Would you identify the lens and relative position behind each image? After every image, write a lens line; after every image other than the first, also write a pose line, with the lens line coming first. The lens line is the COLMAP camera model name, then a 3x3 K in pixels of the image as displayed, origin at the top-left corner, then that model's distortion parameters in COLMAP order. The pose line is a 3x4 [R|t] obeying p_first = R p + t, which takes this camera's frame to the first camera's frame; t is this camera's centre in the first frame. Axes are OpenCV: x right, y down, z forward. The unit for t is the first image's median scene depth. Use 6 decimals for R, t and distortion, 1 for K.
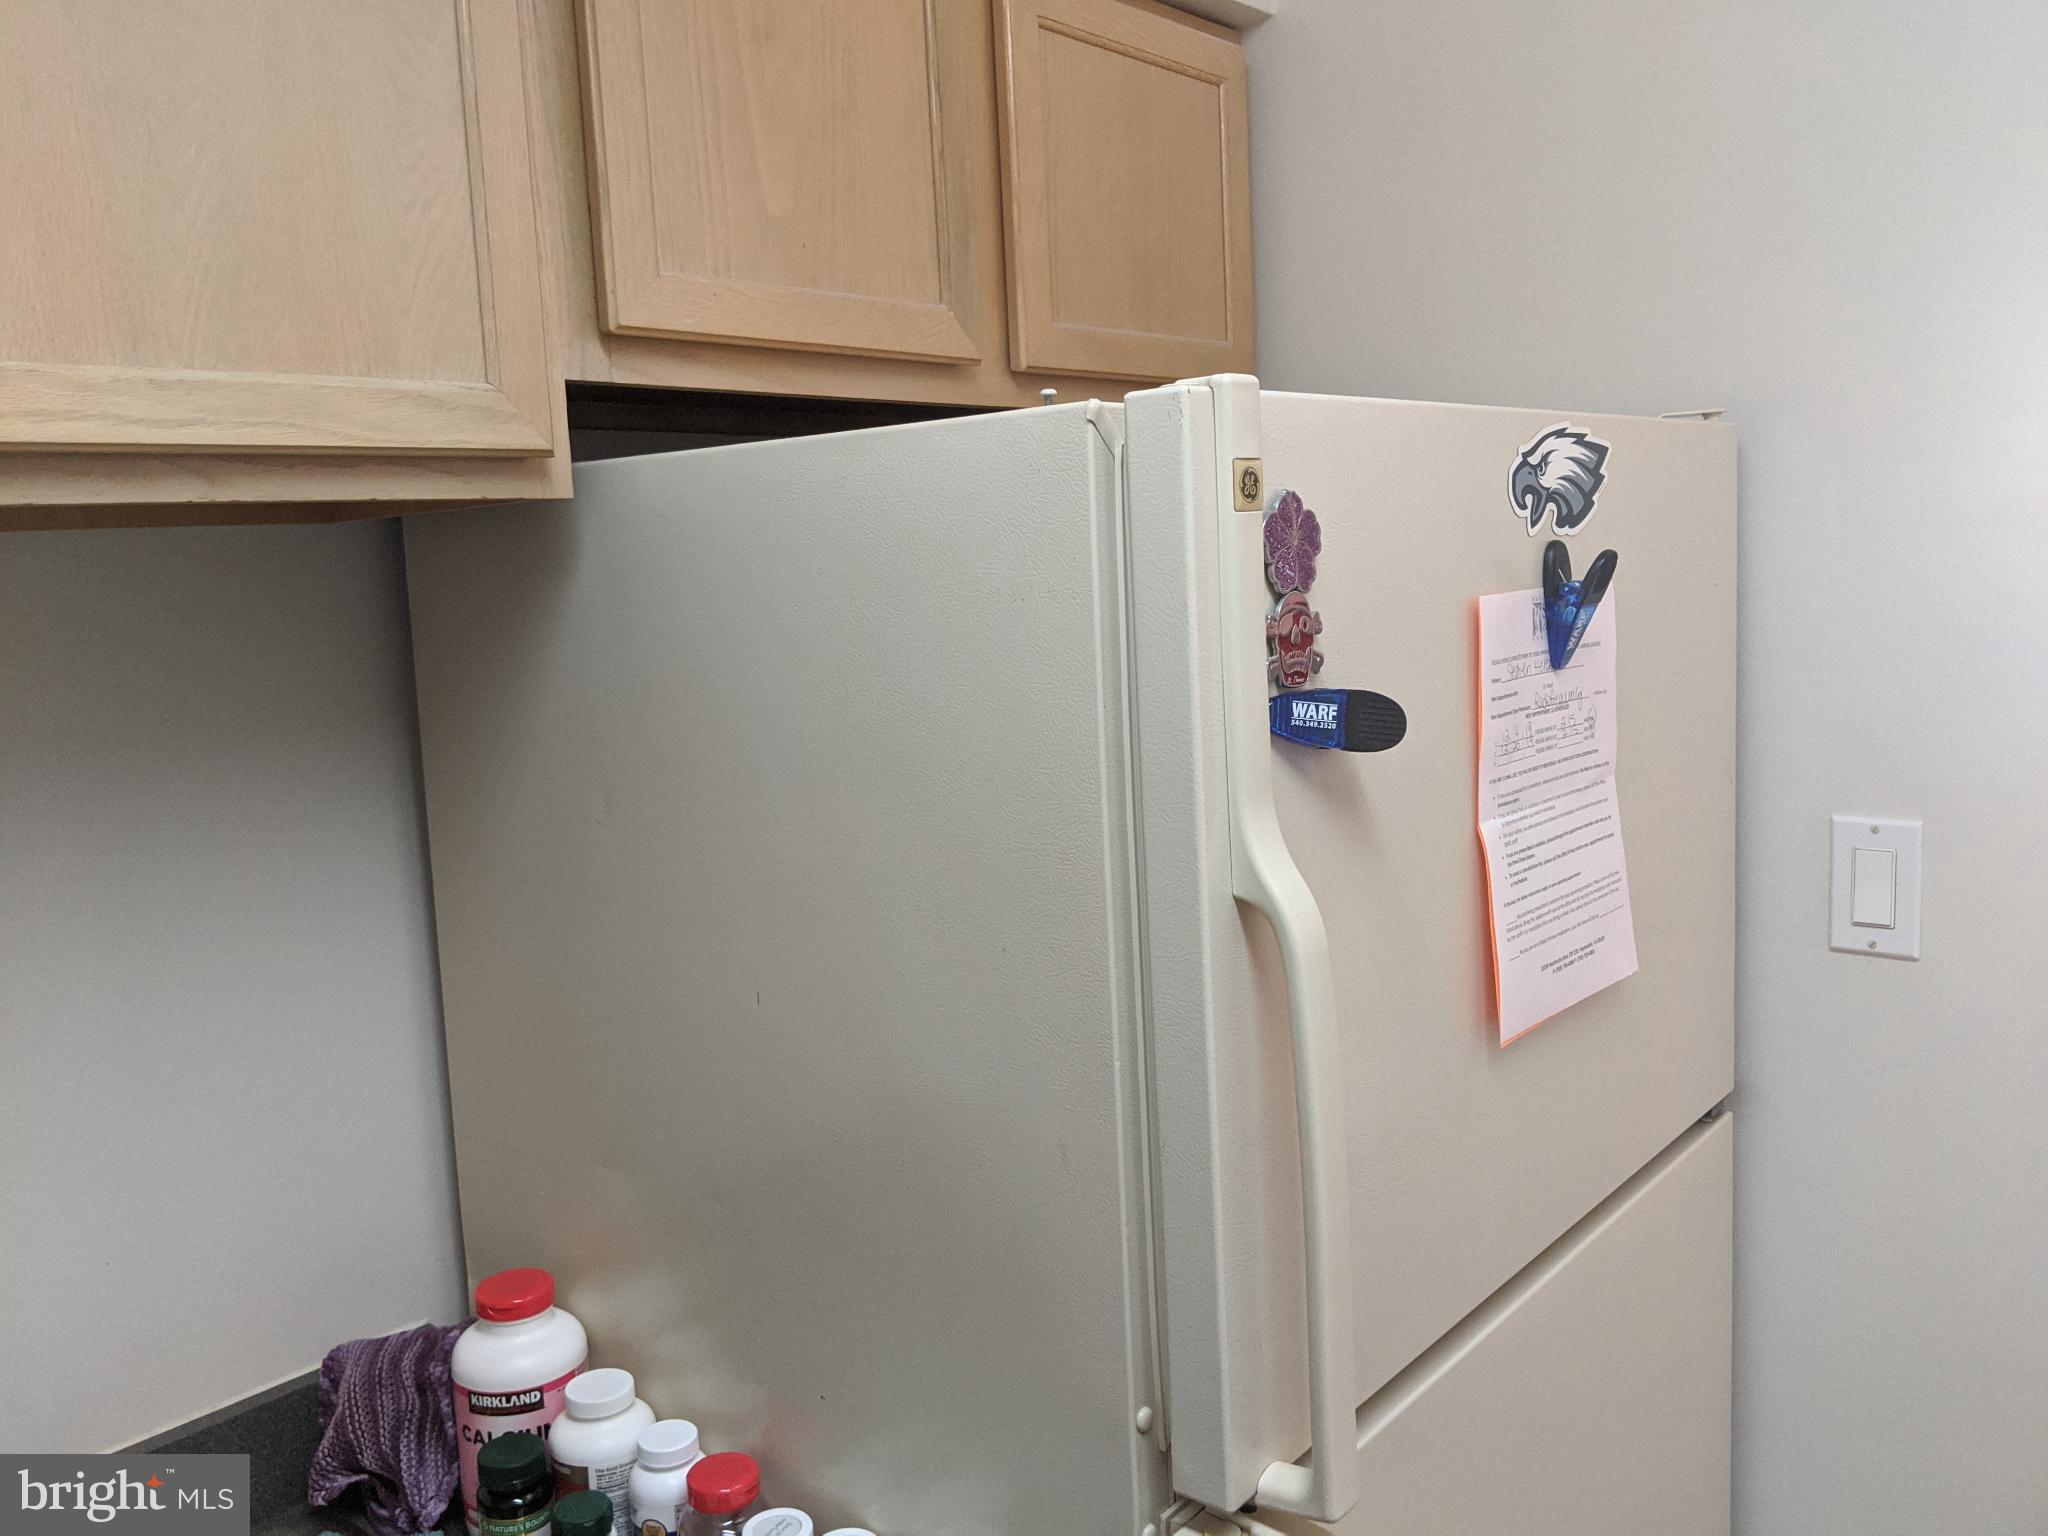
lens RADIAL K [[1629.3, 0, 1024.0], [0, 1629.3, 768.0], [0, 0, 1]] dist [0.032489, -0.085179]
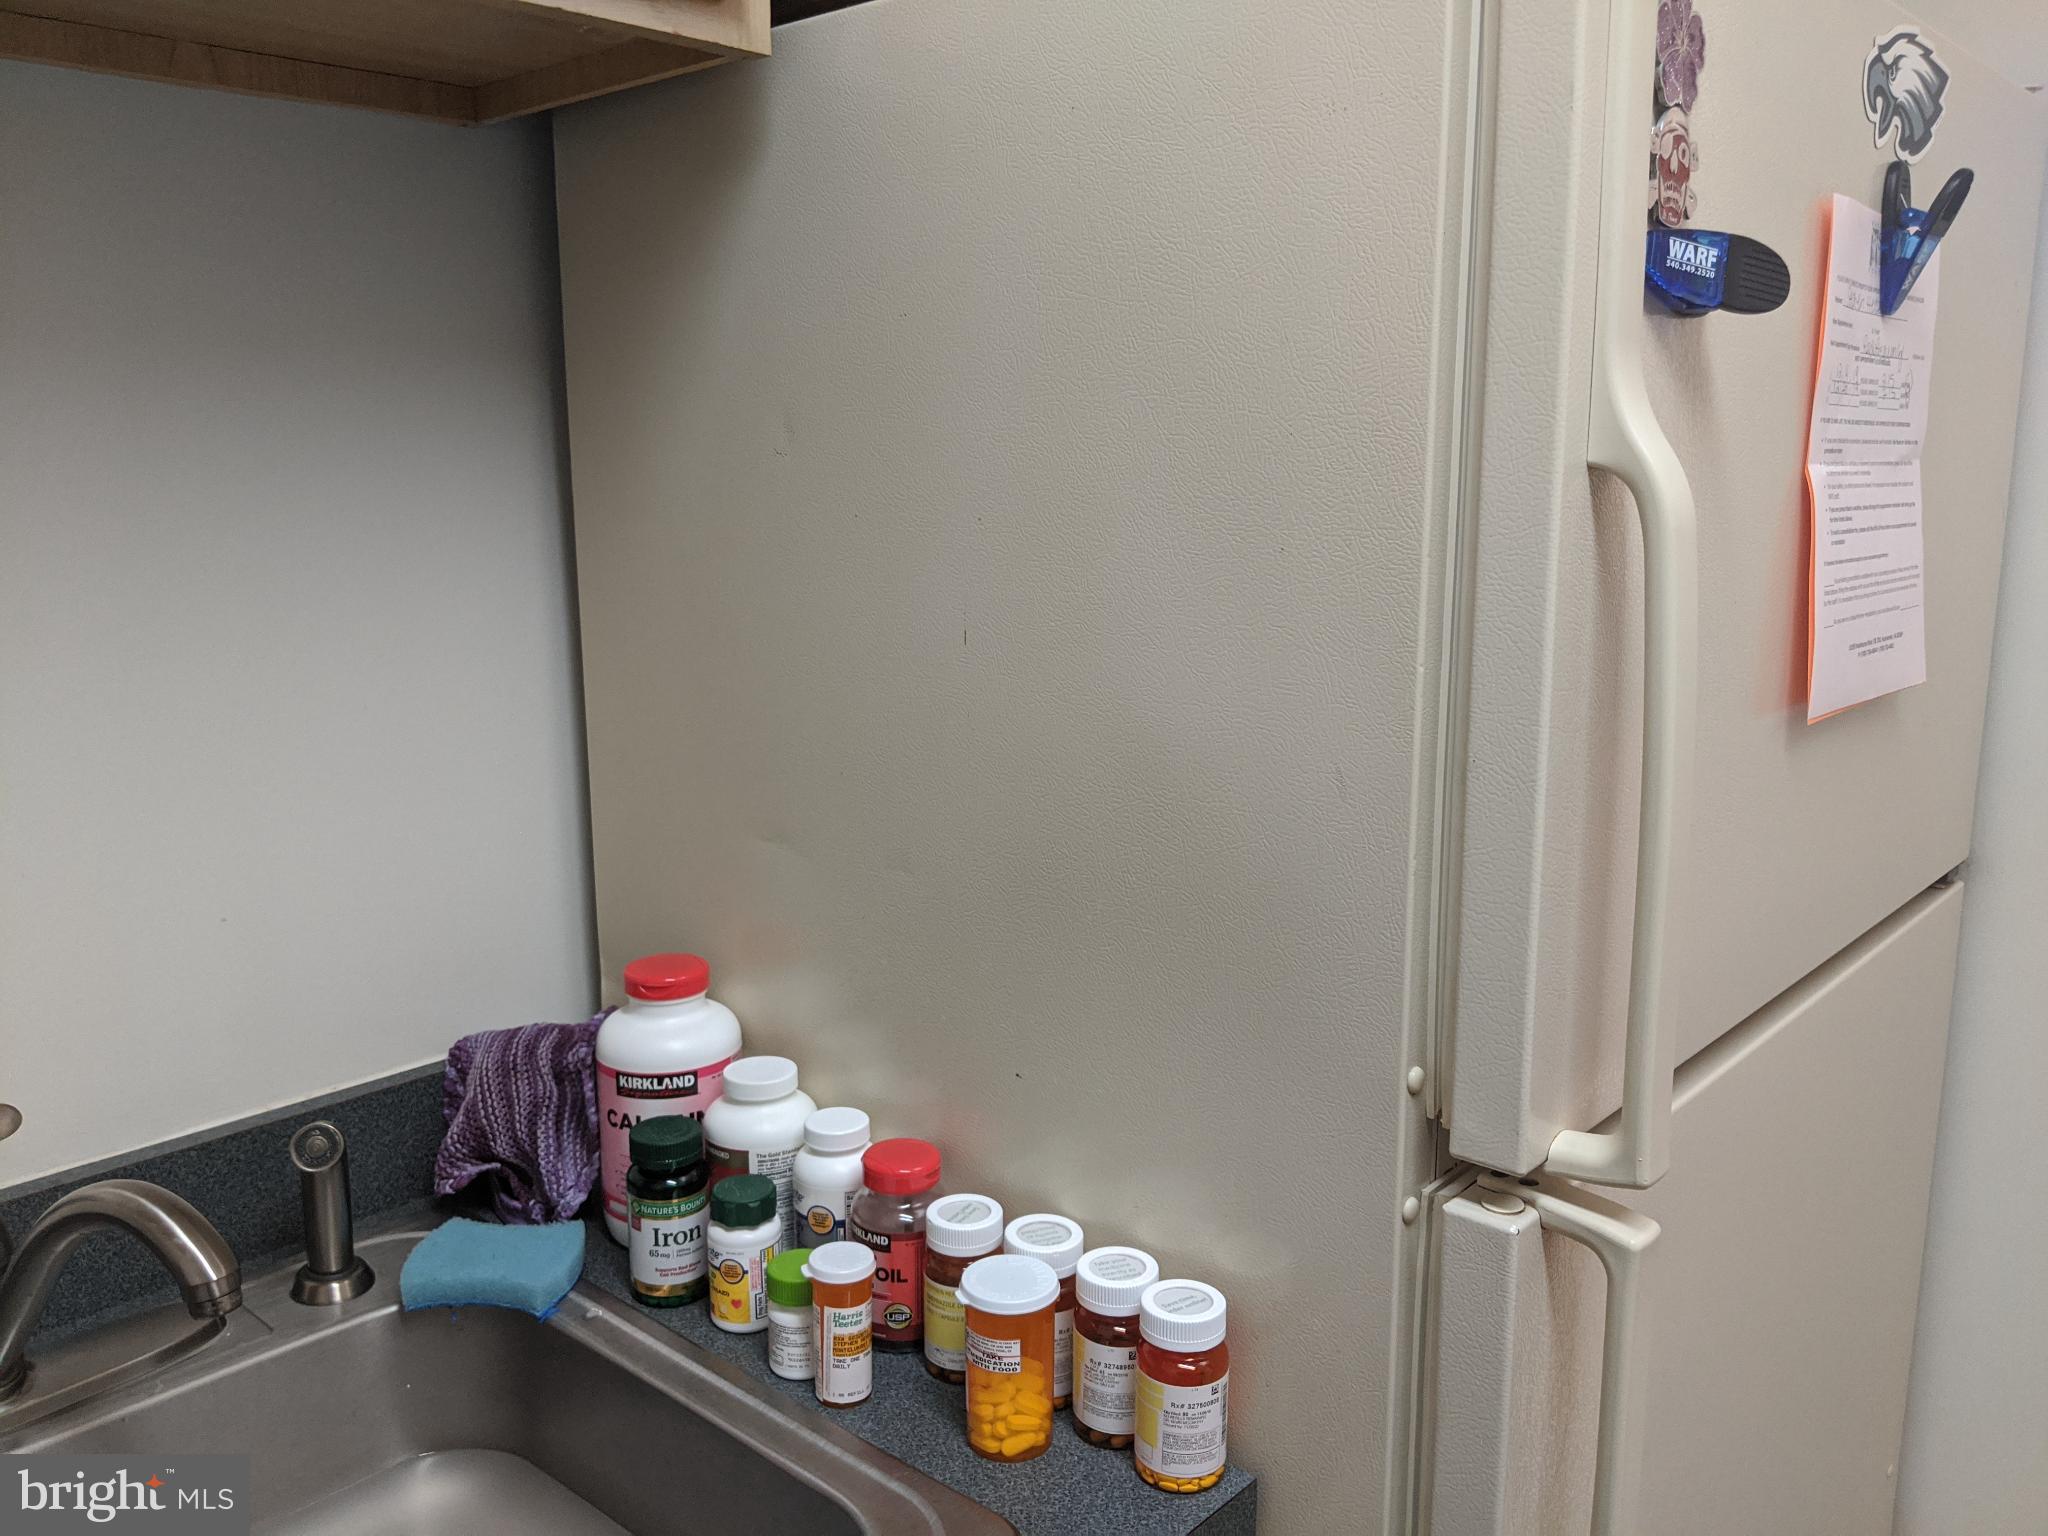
lens RADIAL K [[1628.5, 0, 1035.5], [0, 1628.5, 804.6], [0, 0, 1]] dist [0.036937, -0.089687]
pose [[0.998693, 0.049556, -0.012534, -0.099410], [-0.048311, 0.995185, 0.085281, 0.141004], [0.016700, -0.084564, 0.996278, 0.095197]]
